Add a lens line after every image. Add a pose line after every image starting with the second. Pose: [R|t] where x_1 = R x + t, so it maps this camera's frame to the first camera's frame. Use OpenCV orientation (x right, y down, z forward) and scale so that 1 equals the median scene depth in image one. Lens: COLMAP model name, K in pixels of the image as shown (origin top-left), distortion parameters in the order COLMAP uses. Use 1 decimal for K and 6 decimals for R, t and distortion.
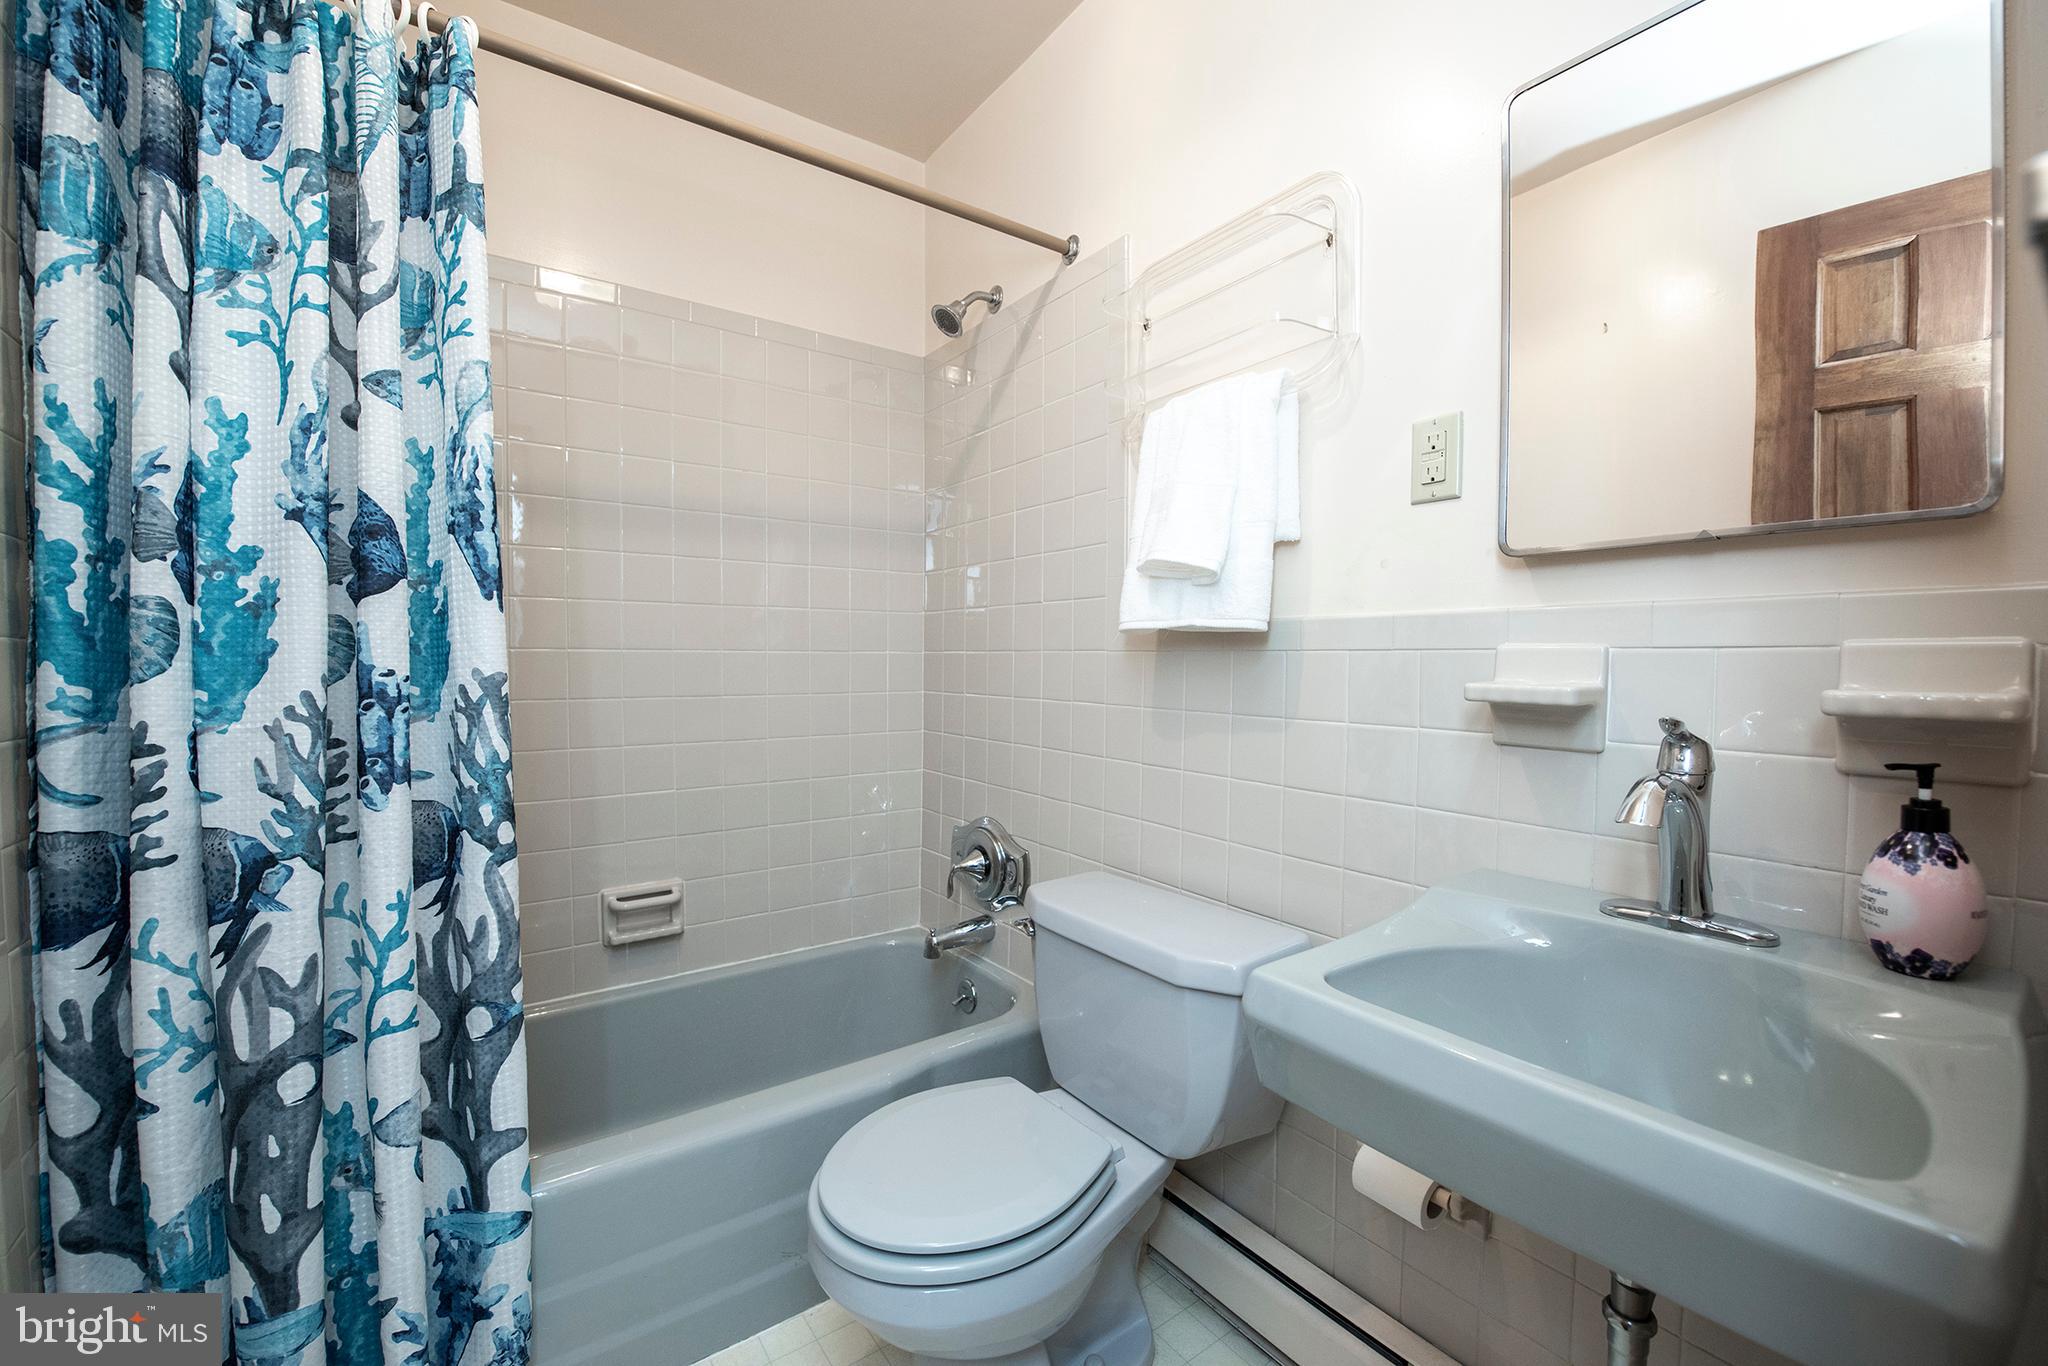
lens RADIAL K [[823.2, 0, 1043.2], [0, 823.2, 684.6], [0, 0, 1]] dist [-0.022395, -0.000751]
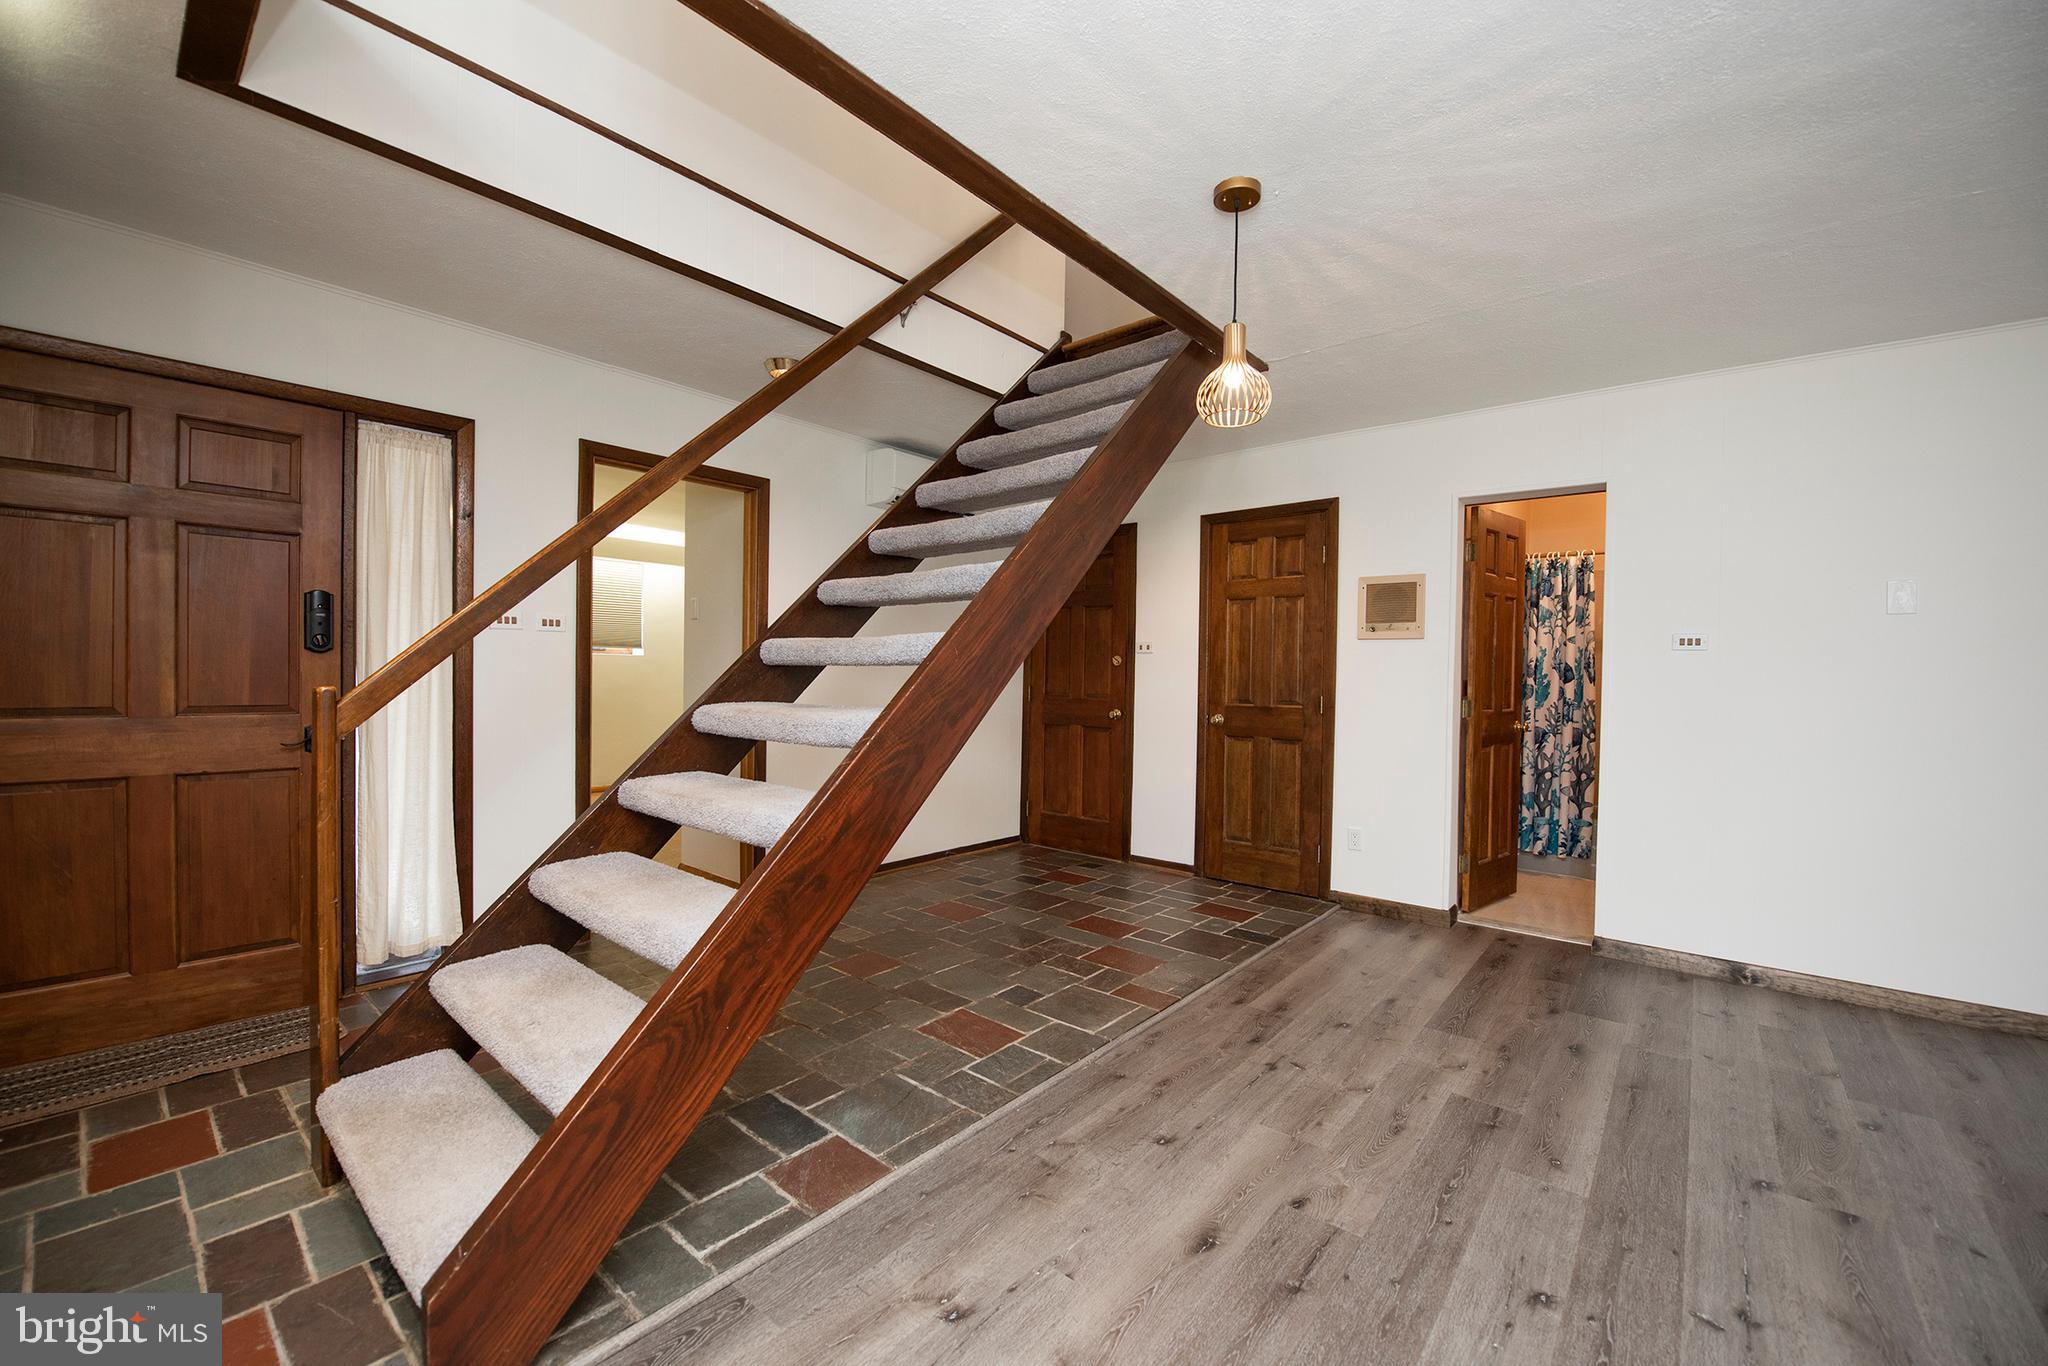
lens RADIAL K [[823.2, 0, 1024.2], [0, 823.2, 675.0], [0, 0, 1]] dist [-0.022395, -0.000751]
pose [[0.247924, 0.010601, -0.968721, 3.141039], [-0.054544, 0.998507, -0.003032, 0.035261], [0.967243, 0.053590, 0.248132, -3.414222]]
